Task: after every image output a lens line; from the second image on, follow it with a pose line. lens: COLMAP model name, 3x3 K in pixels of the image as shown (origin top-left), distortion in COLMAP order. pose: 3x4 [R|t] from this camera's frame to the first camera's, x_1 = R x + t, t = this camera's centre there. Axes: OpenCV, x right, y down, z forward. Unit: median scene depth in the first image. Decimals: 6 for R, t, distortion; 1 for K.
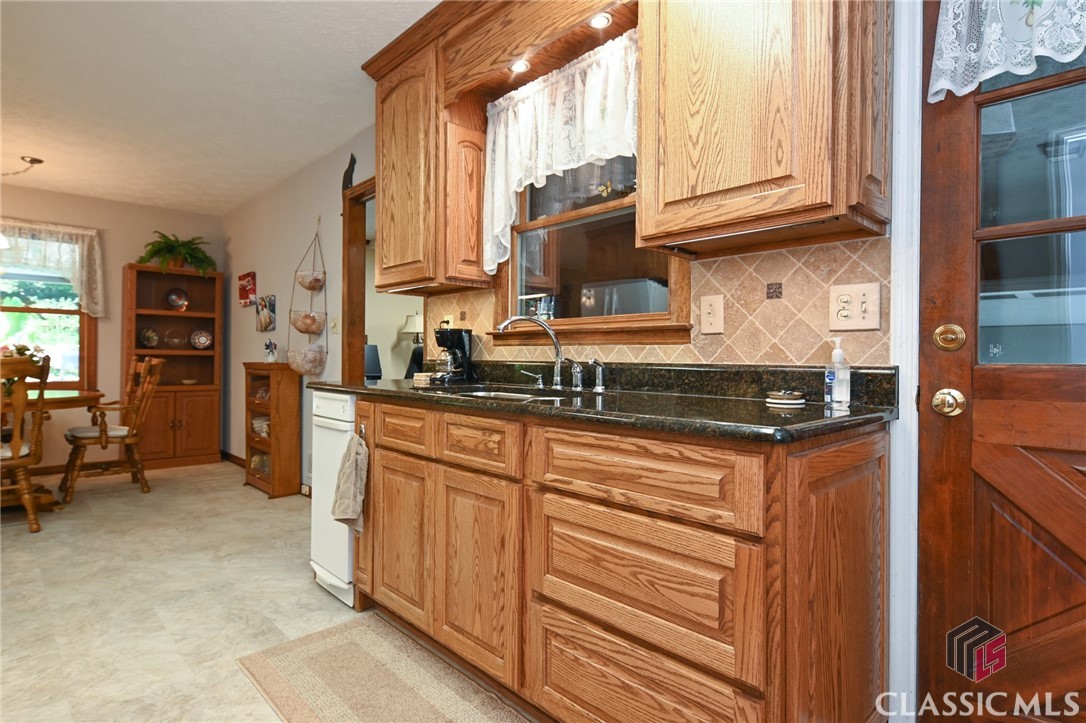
lens RADIAL K [[570.9, 0, 537.7], [0, 570.9, 362.1], [0, 0, 1]] dist [0.004512, -0.001341]
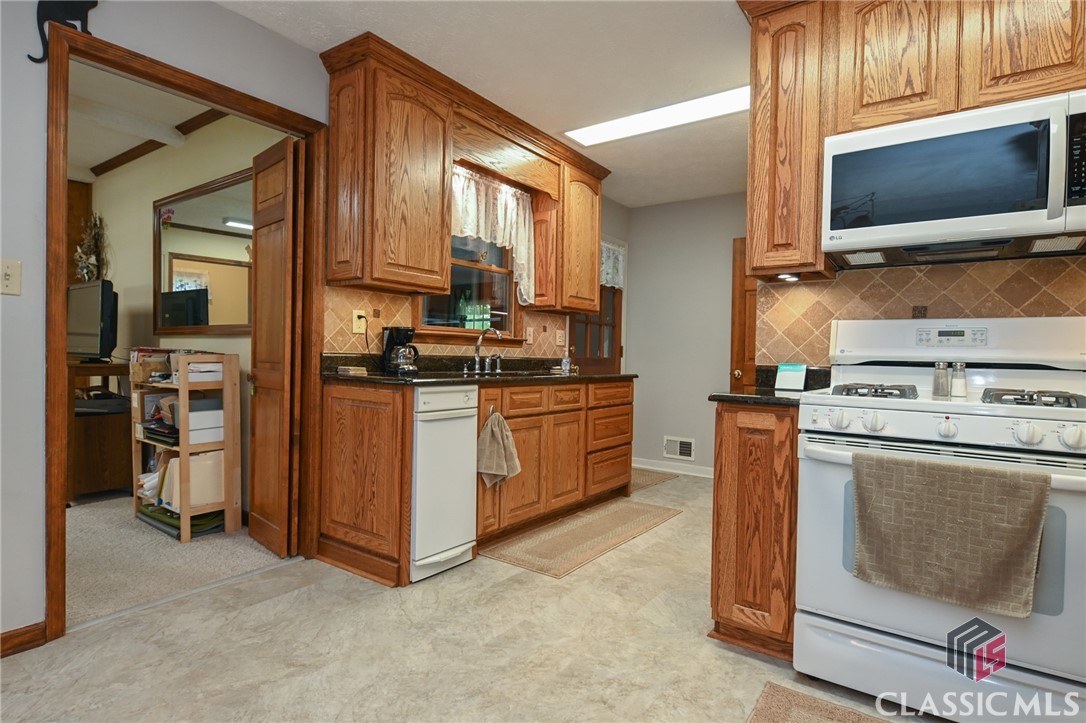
lens RADIAL K [[570.9, 0, 537.7], [0, 570.9, 362.1], [0, 0, 1]] dist [0.004512, -0.001341]
pose [[-0.185122, -0.020950, 0.982492, -1.692482], [-0.017097, 0.999690, 0.018095, -0.016821], [-0.982567, -0.013448, -0.185423, 1.201718]]
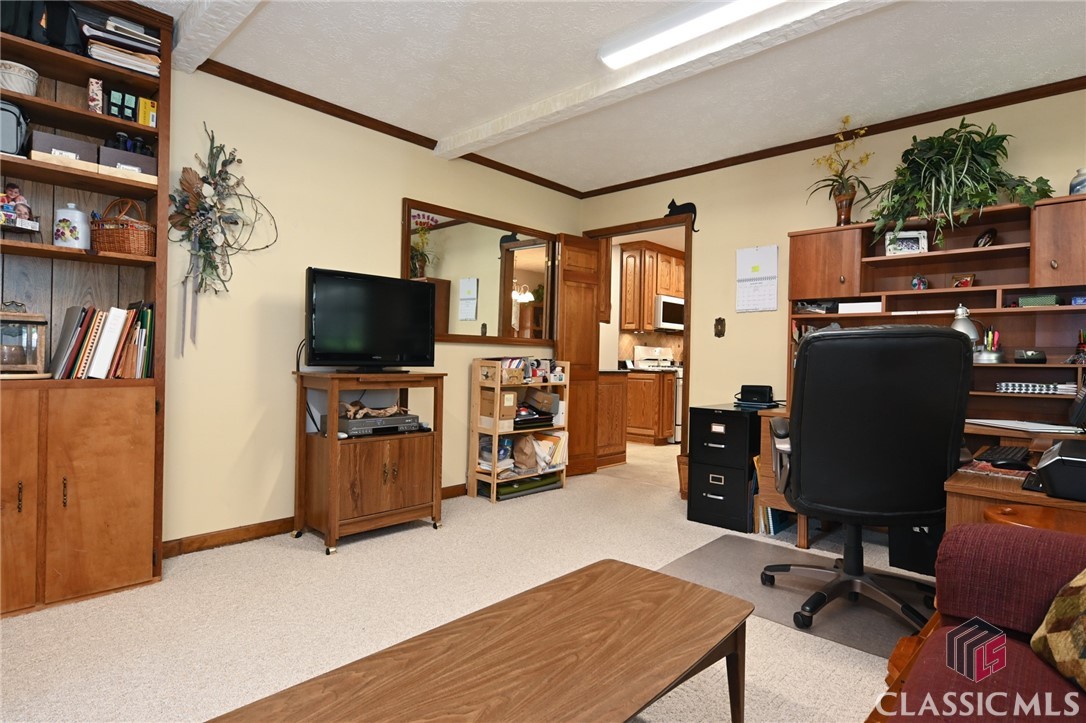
lens RADIAL K [[570.9, 0, 537.7], [0, 570.9, 362.1], [0, 0, 1]] dist [0.004512, -0.001341]
pose [[-0.998089, -0.026086, -0.056015, 0.074700], [-0.026481, 0.999629, 0.006311, 0.003382], [0.055829, 0.007782, -0.998410, 3.850911]]
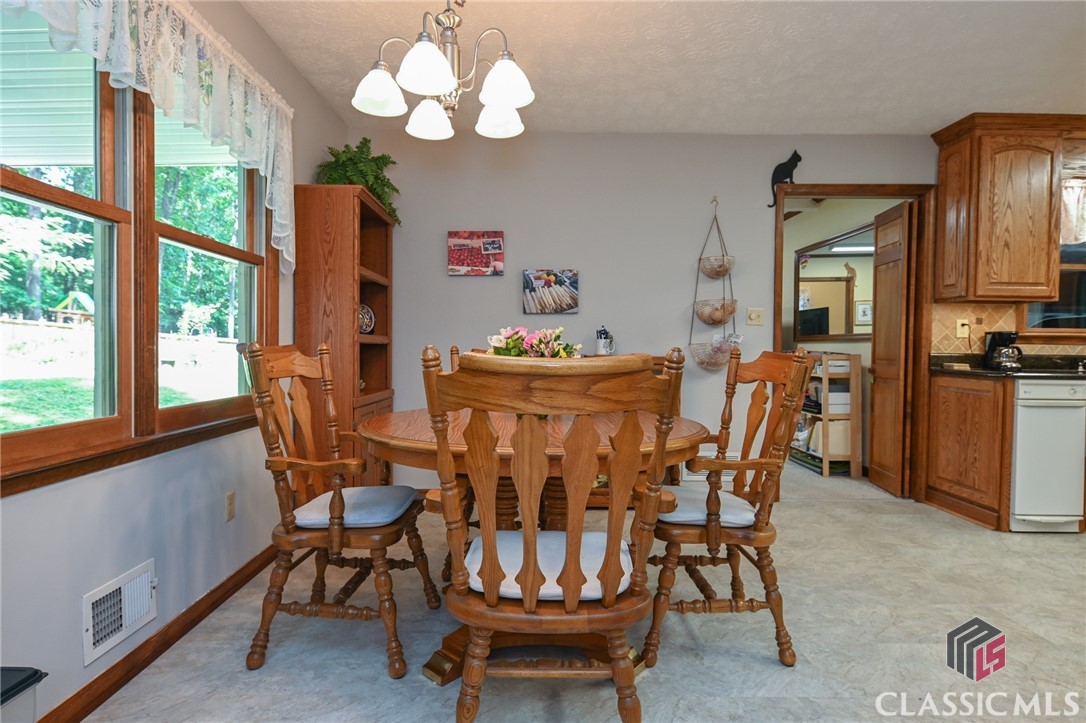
lens RADIAL K [[570.9, 0, 537.7], [0, 570.9, 362.1], [0, 0, 1]] dist [0.004512, -0.001341]
pose [[0.676782, -0.020402, 0.735901, -2.472219], [-0.001104, 0.999587, 0.028727, -0.027793], [-0.736183, -0.020254, 0.676479, 1.137597]]
